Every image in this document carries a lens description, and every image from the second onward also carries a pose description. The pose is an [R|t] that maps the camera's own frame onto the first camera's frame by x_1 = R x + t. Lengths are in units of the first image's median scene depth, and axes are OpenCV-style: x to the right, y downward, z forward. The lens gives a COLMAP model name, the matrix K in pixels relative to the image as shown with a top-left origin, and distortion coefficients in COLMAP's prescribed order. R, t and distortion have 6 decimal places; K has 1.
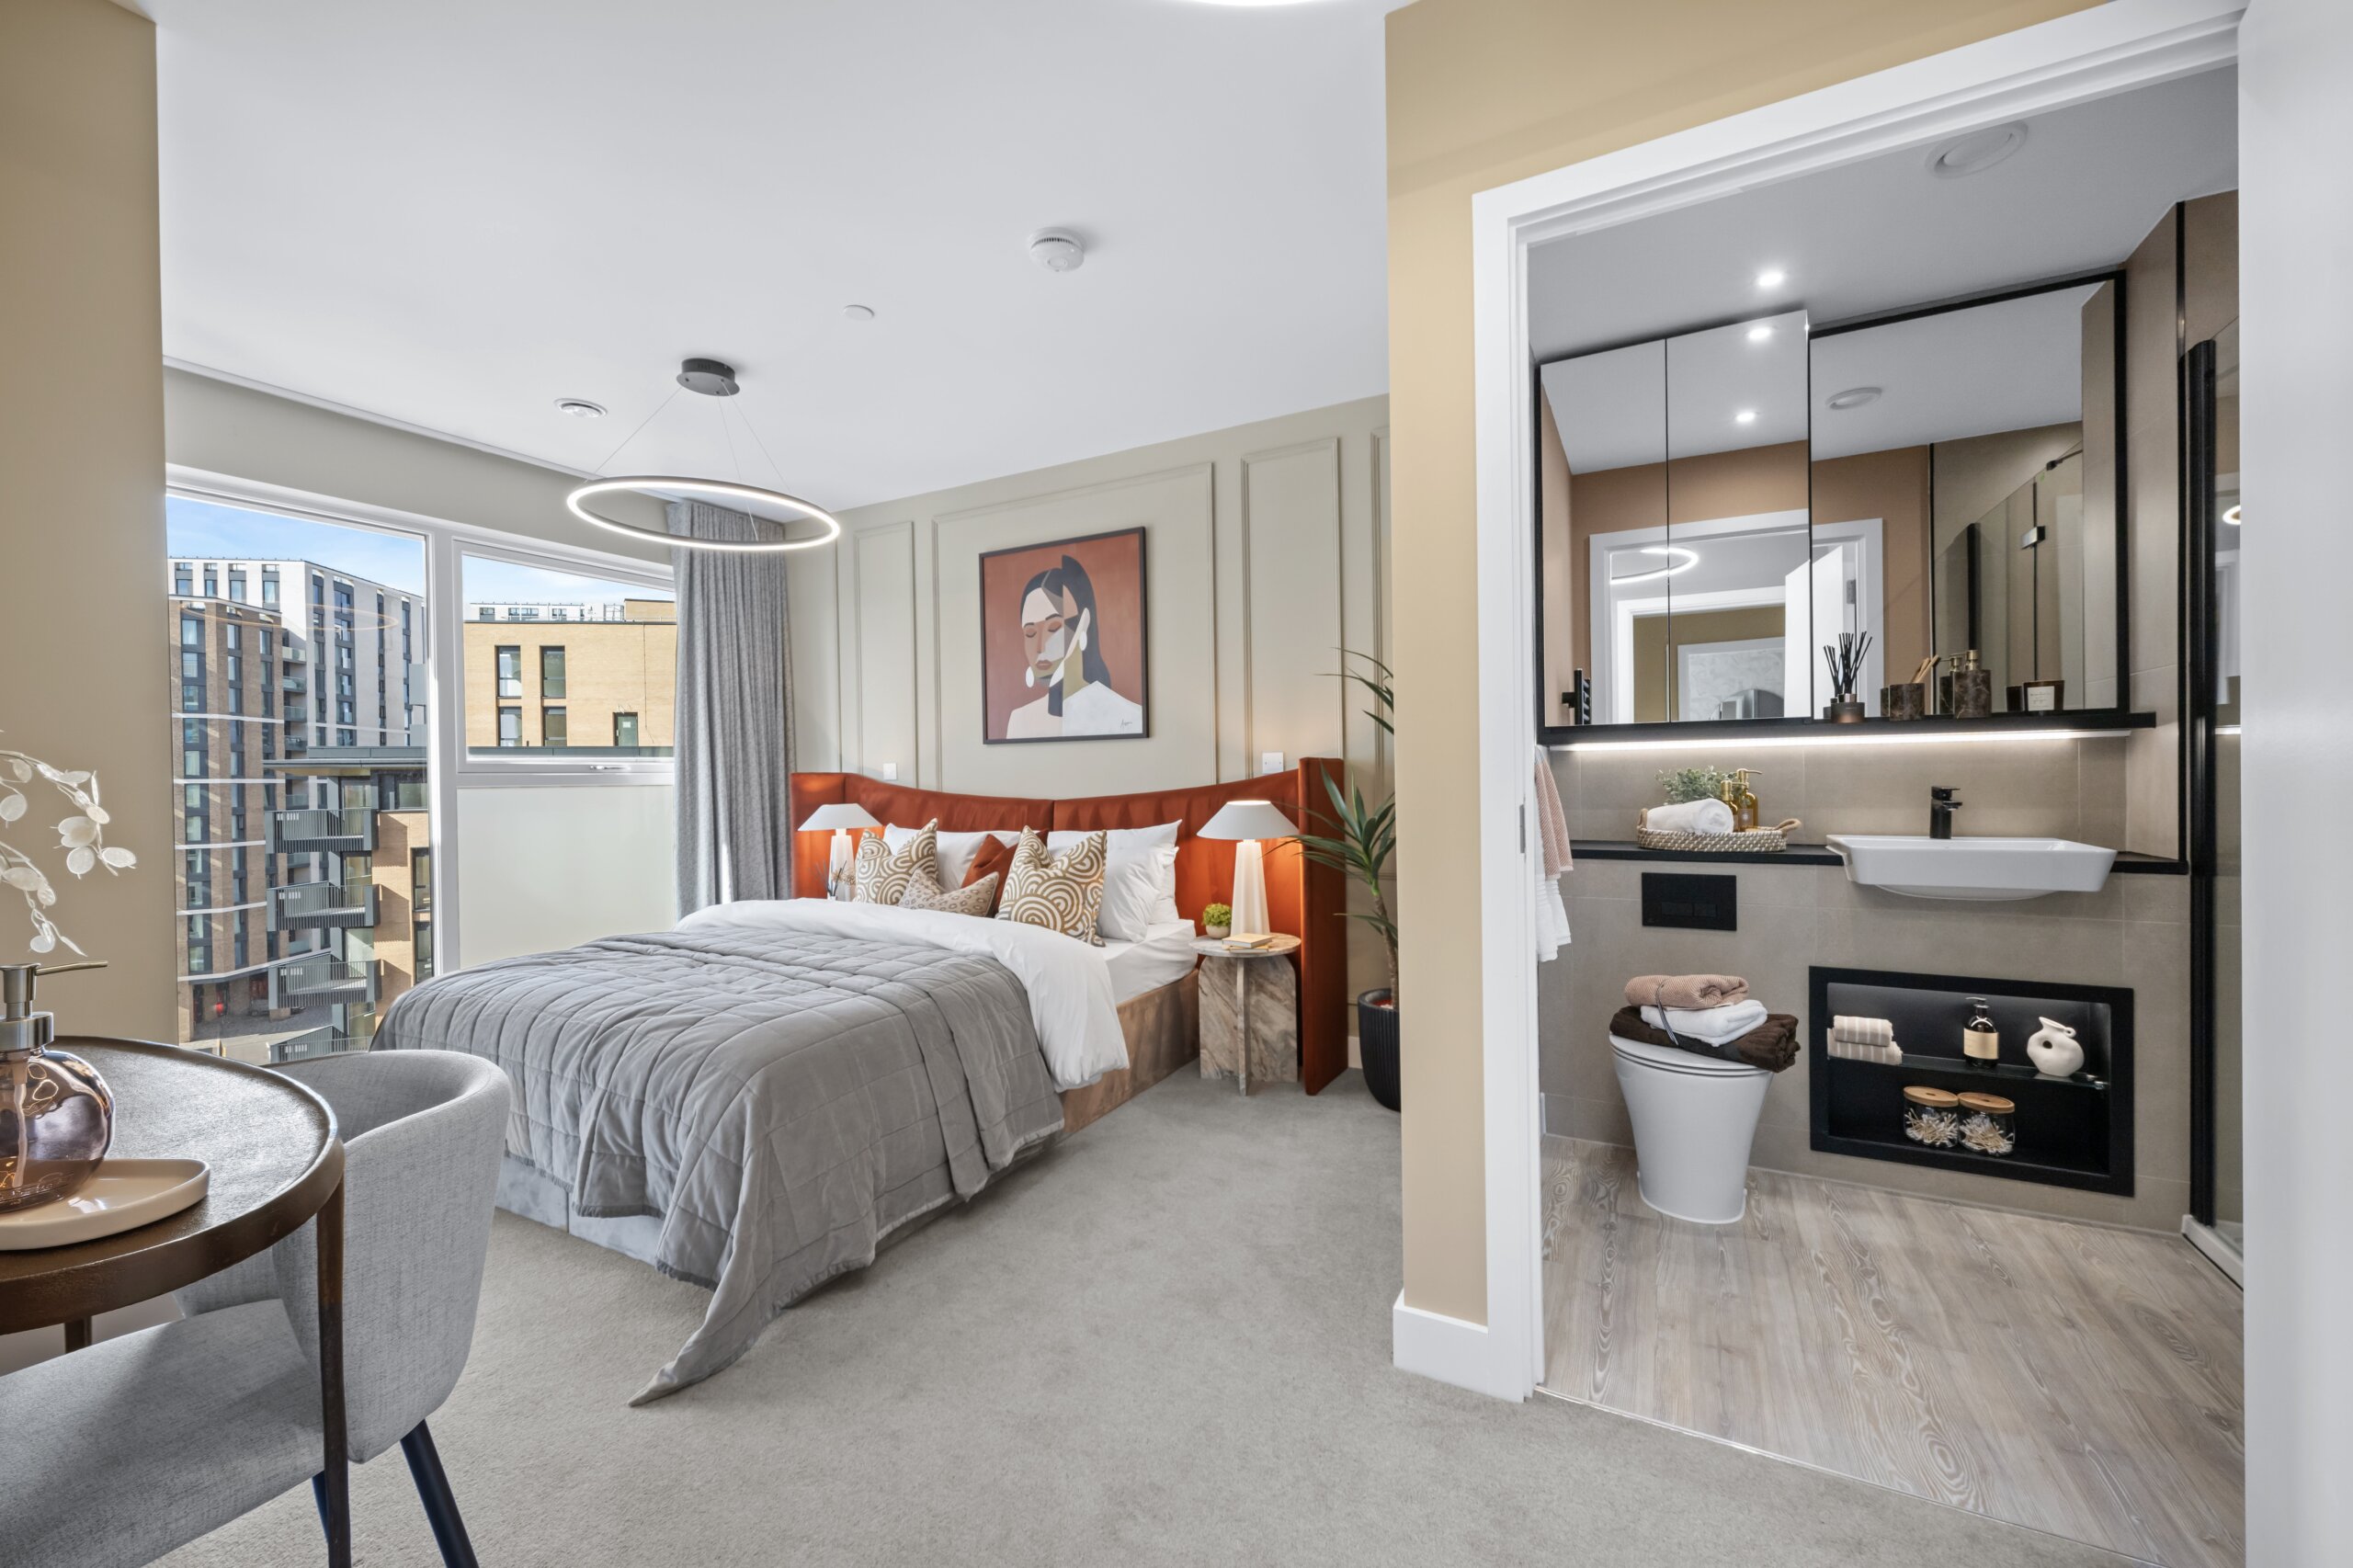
lens RADIAL K [[909.5, 0, 1176.5], [0, 909.5, 784.0], [0, 0, 1]] dist [-0.000046, 0.000000]
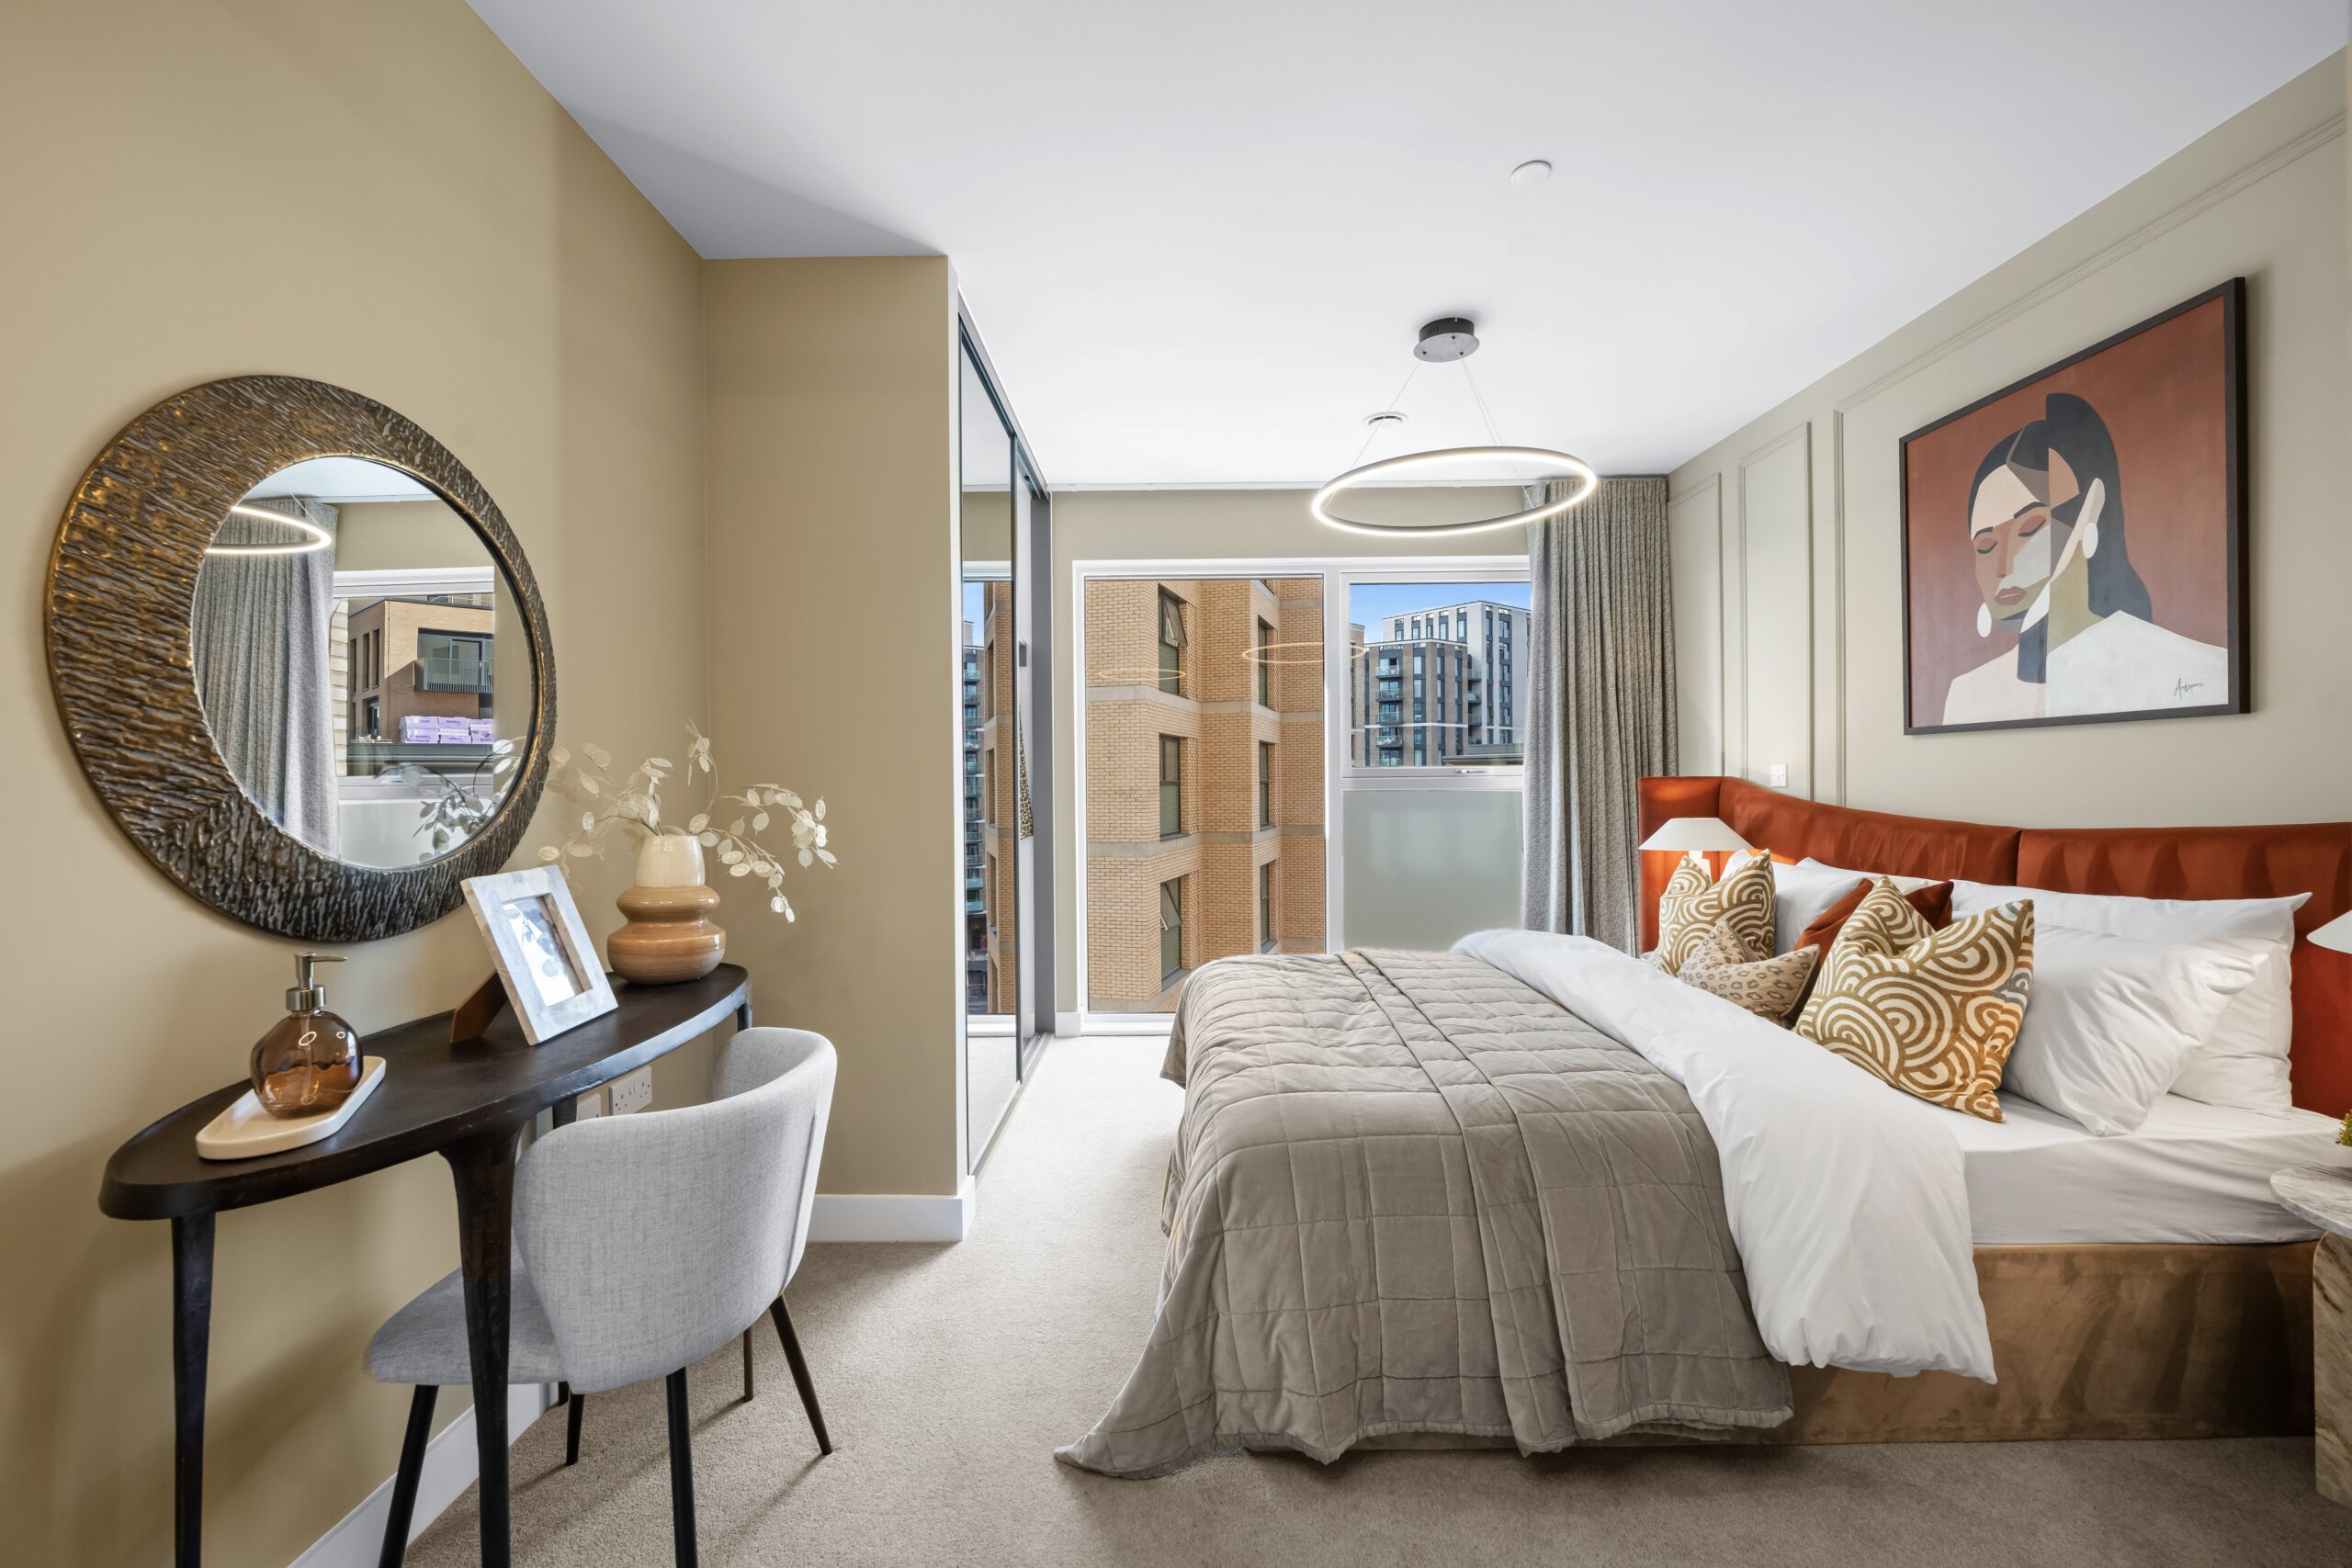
lens RADIAL K [[922.1, 0, 1182.4], [0, 922.1, 786.5], [0, 0, 1]] dist [-0.002101, -0.000197]
pose [[0.476202, 0.014372, -0.879218, 0.127708], [-0.002550, 0.999885, 0.014964, -0.017316], [0.879332, -0.004884, 0.476184, 0.265370]]
